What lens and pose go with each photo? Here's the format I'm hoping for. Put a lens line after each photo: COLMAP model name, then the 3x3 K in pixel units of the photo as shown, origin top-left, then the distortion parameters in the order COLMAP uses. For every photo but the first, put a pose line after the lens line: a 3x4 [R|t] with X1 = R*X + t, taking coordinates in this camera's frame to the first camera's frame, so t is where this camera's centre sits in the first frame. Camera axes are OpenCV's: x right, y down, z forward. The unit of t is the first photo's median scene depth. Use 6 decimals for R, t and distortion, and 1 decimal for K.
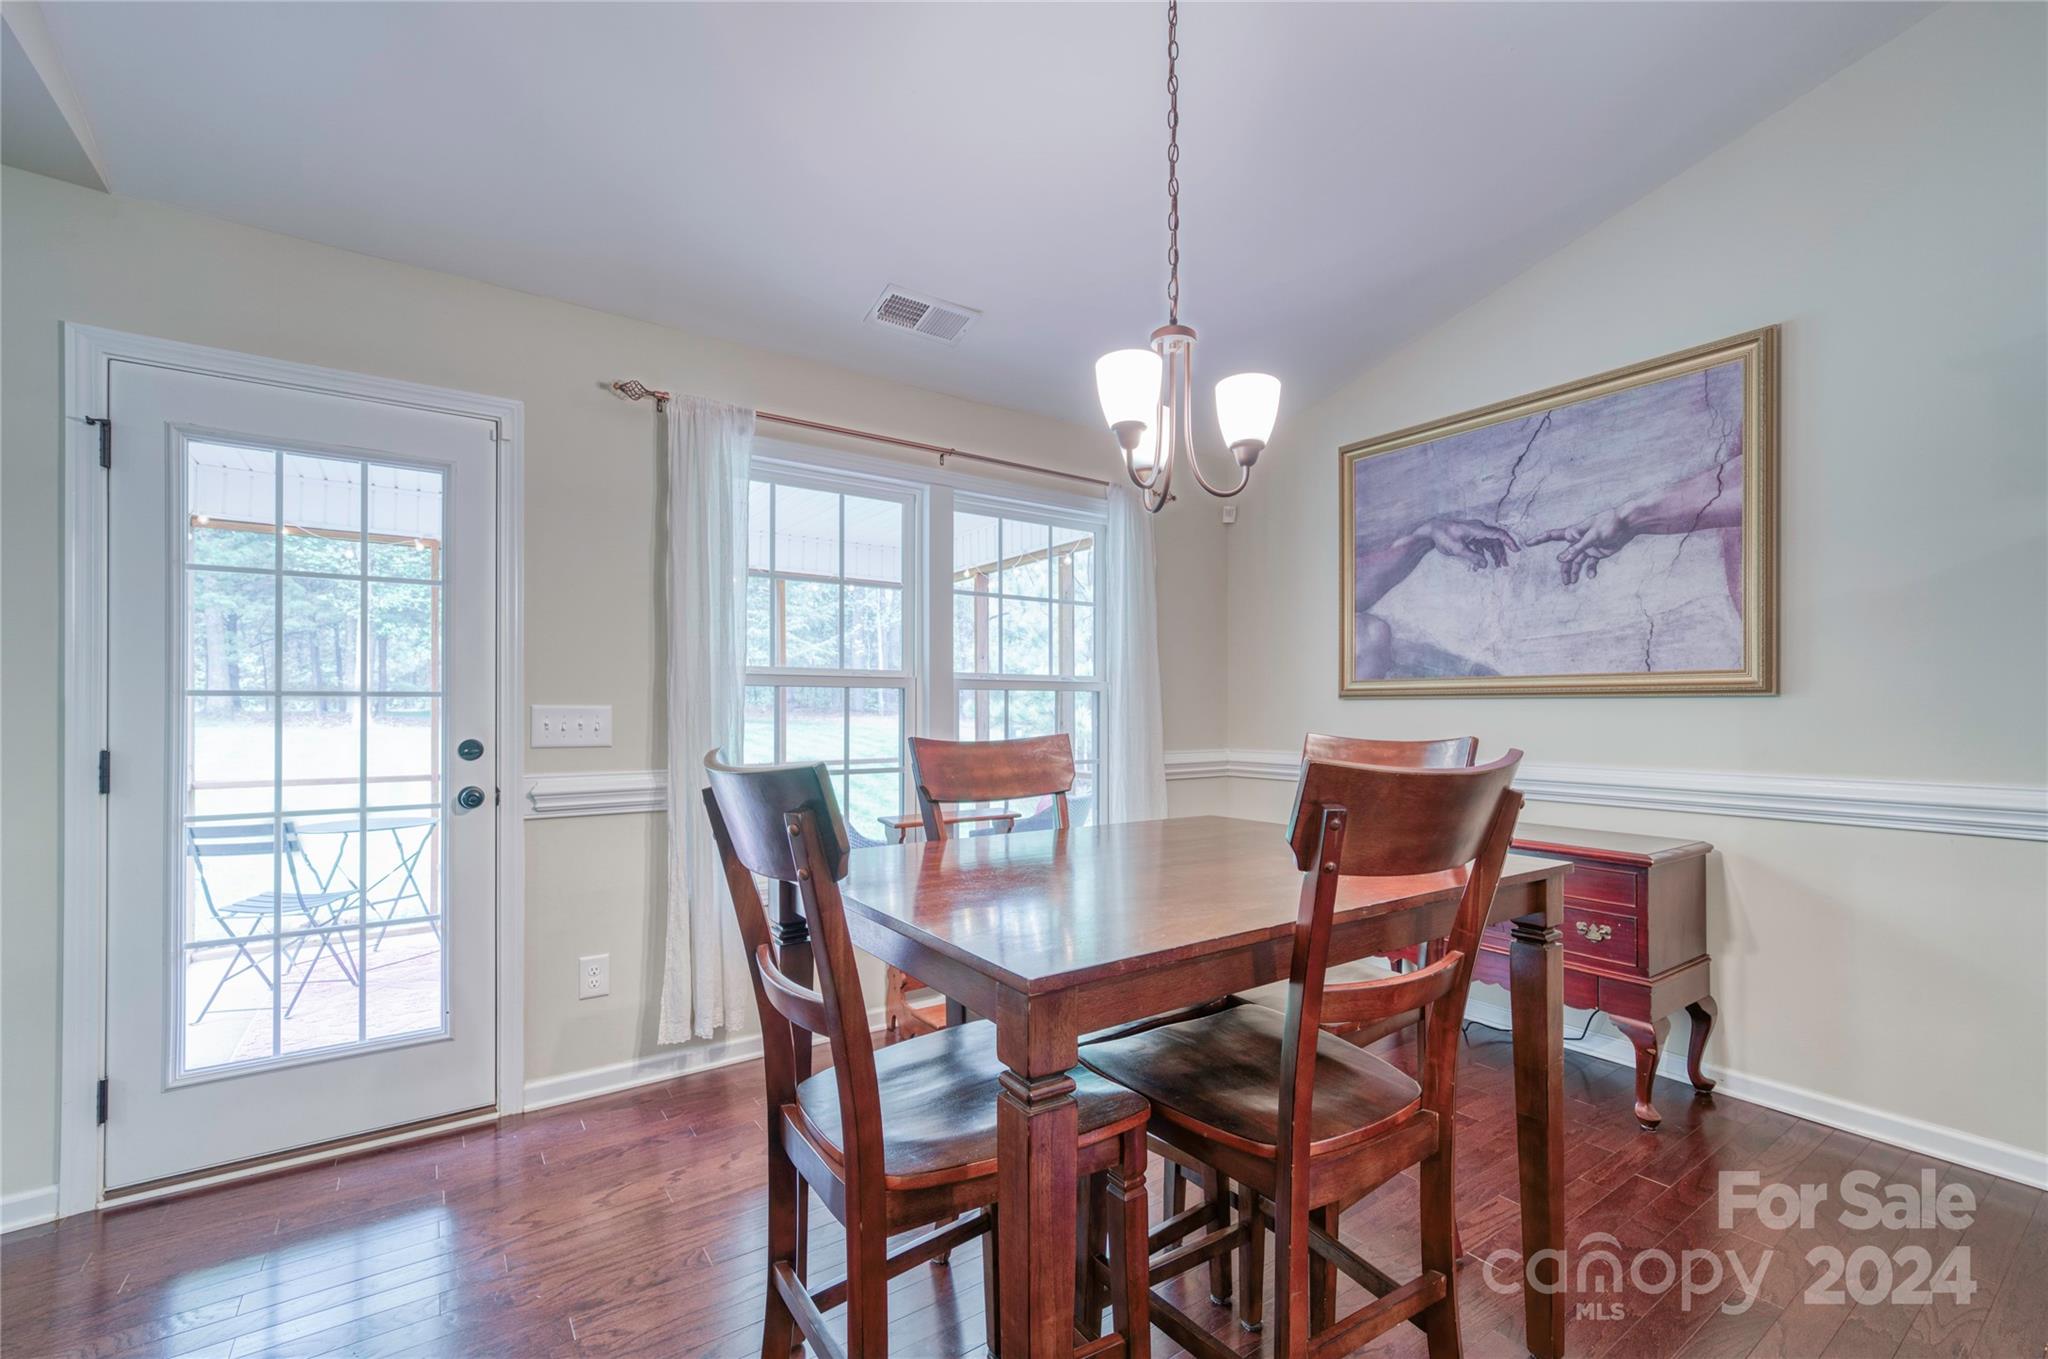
lens RADIAL K [[813.3, 0, 1016.4], [0, 813.3, 700.7], [0, 0, 1]] dist [0.004569, -0.000597]
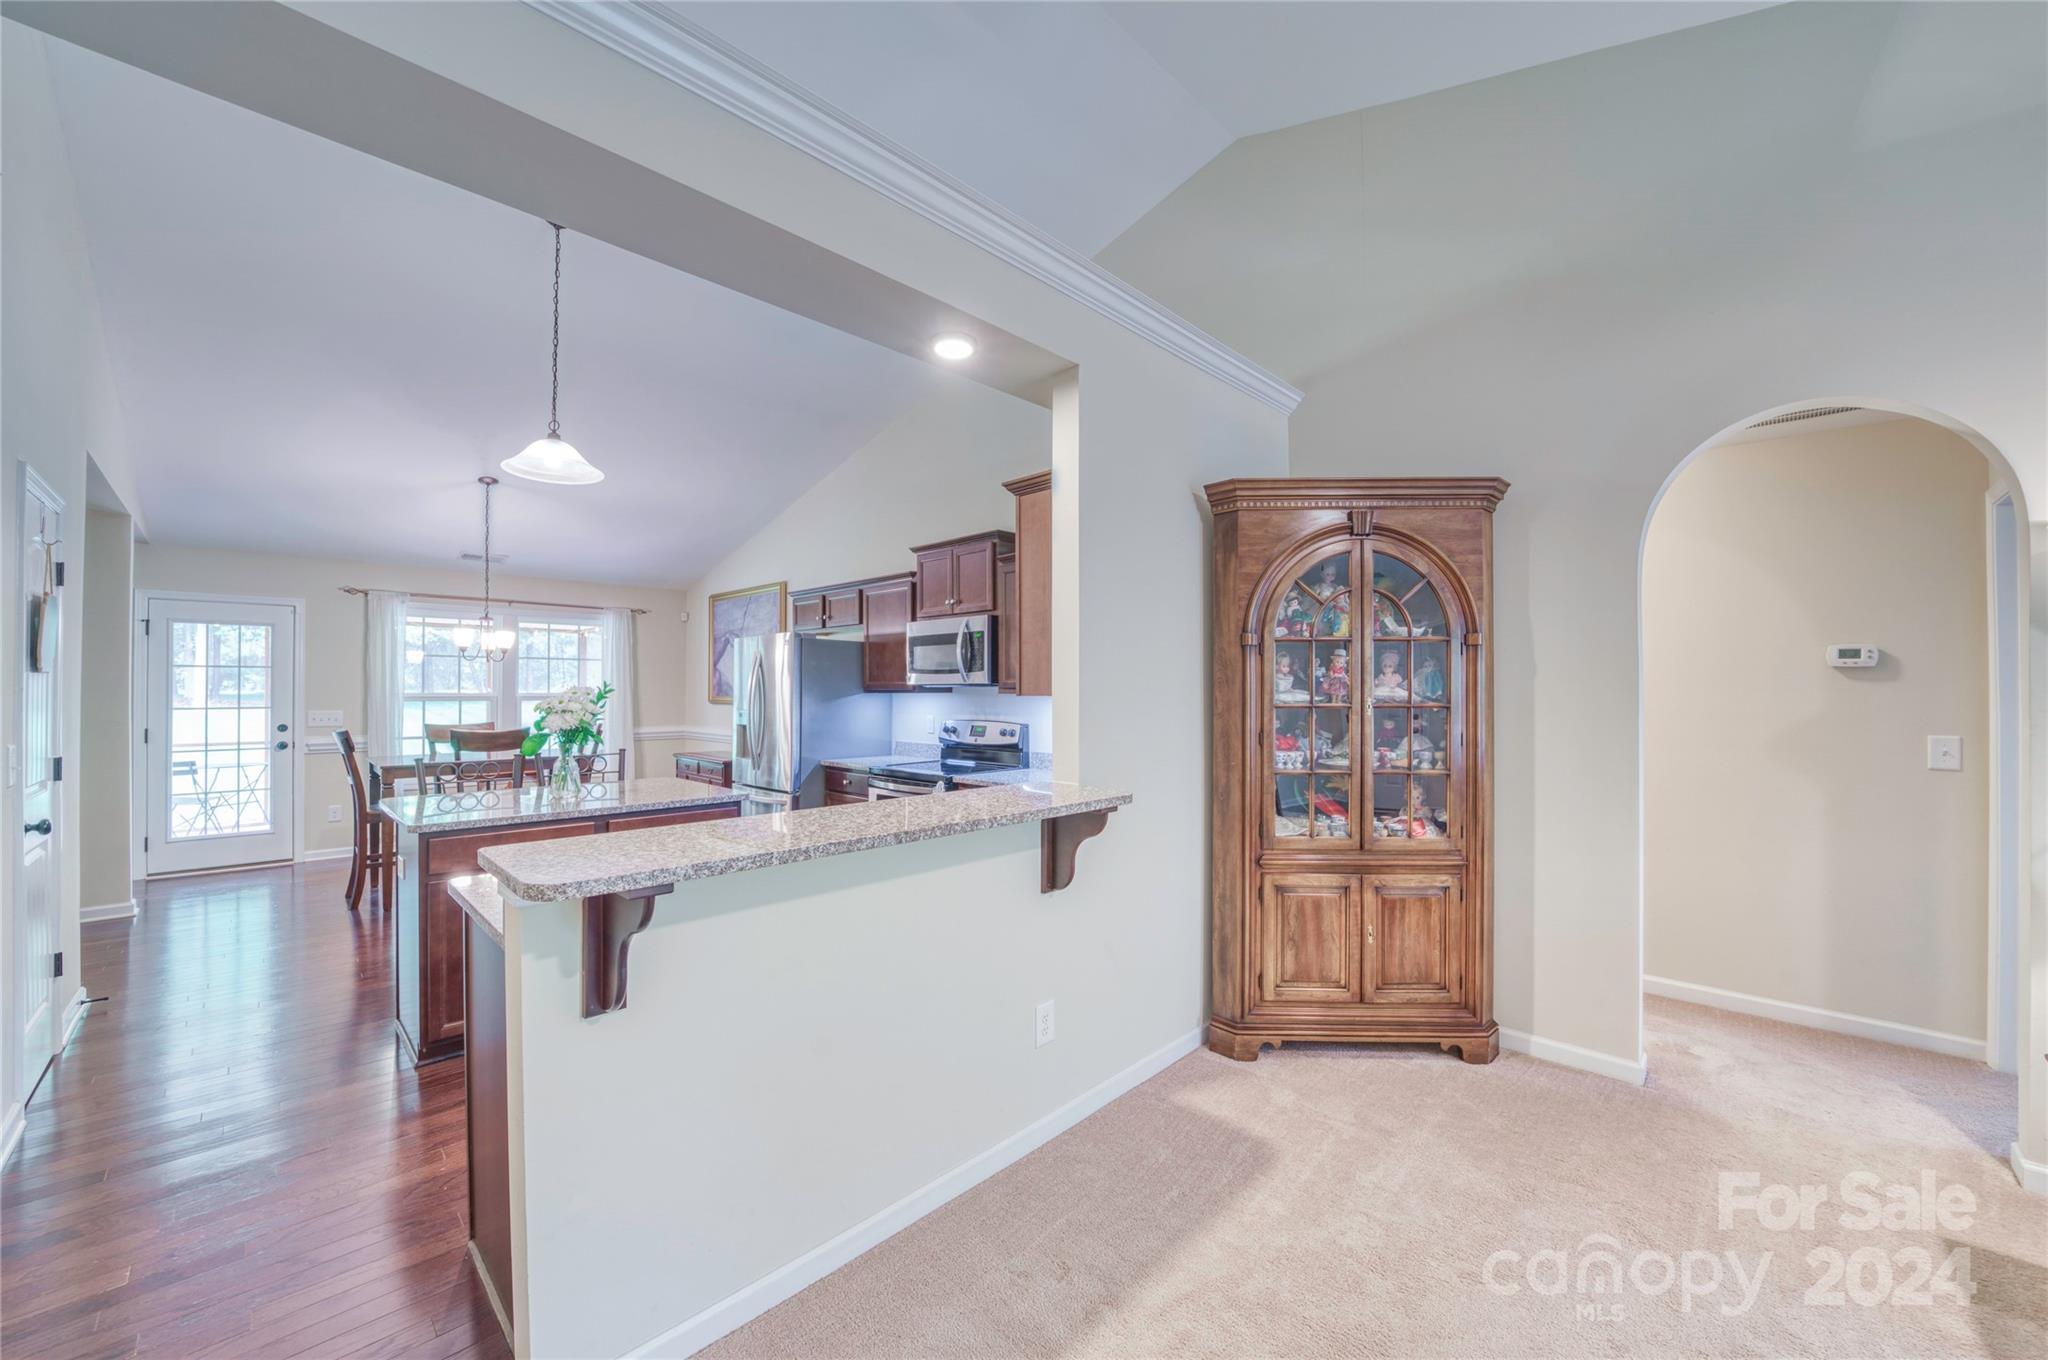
lens RADIAL K [[718.3, 0, 998.9], [0, 718.3, 688.0], [0, 0, 1]] dist [-0.026416, 0.002002]
pose [[0.984456, 0.006228, 0.175522, 1.280816], [-0.007441, 0.999953, 0.006251, -0.105056], [-0.175475, -0.007459, 0.984456, -1.723612]]
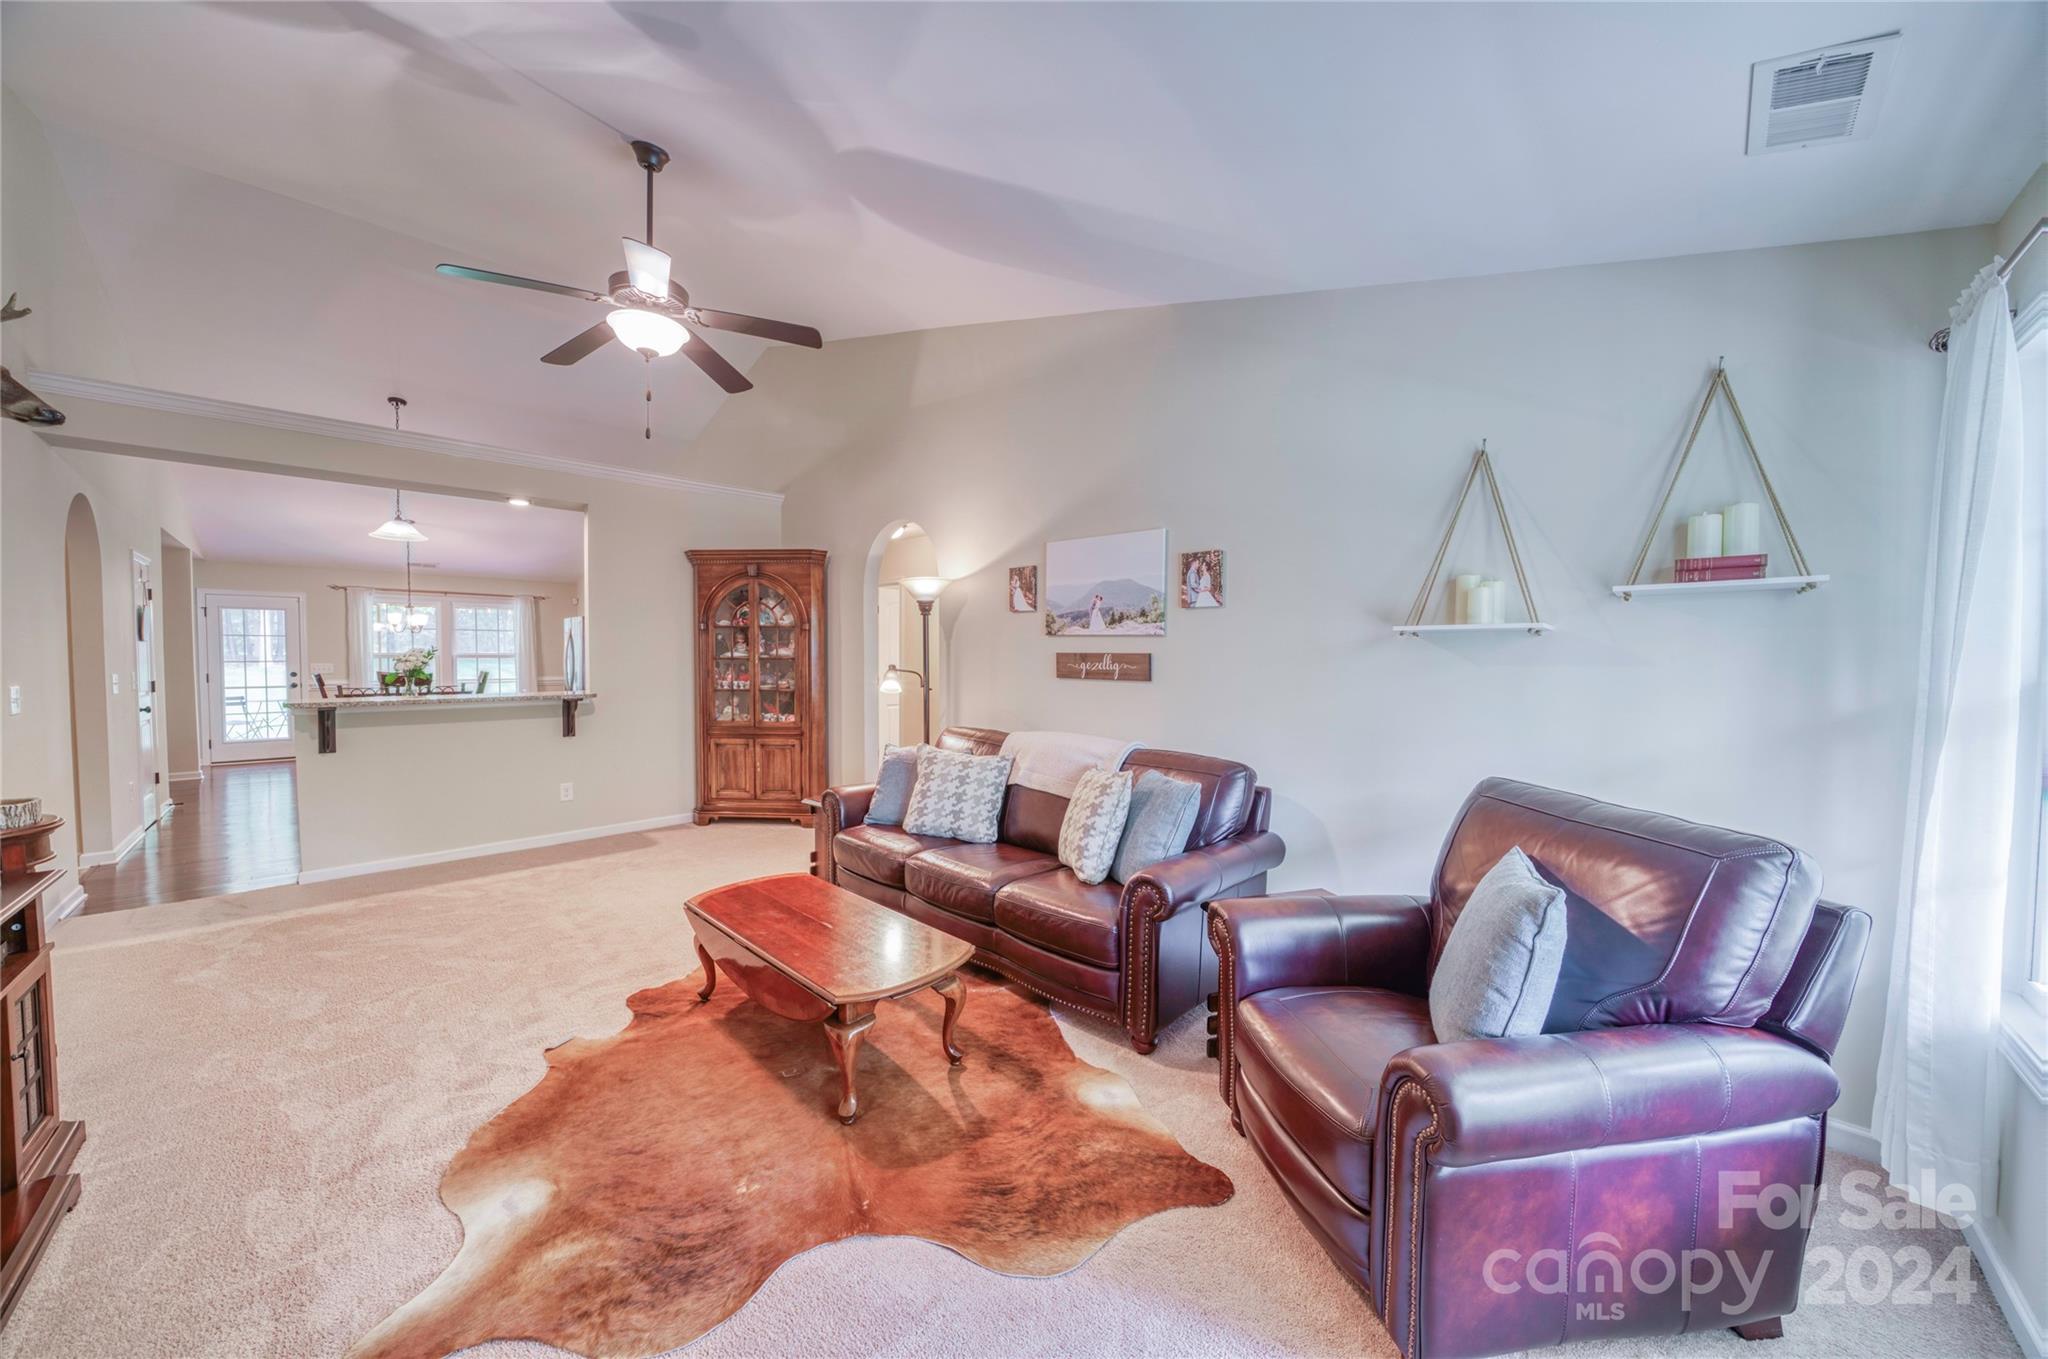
lens RADIAL K [[691.8, 0, 1042.4], [0, 691.8, 678.4], [0, 0, 1]] dist [-0.015789, -0.000246]
pose [[0.987379, 0.001884, 0.158362, 2.649677], [-0.009309, 0.998891, 0.046159, -0.121493], [-0.158100, -0.047050, 0.986302, -3.144254]]
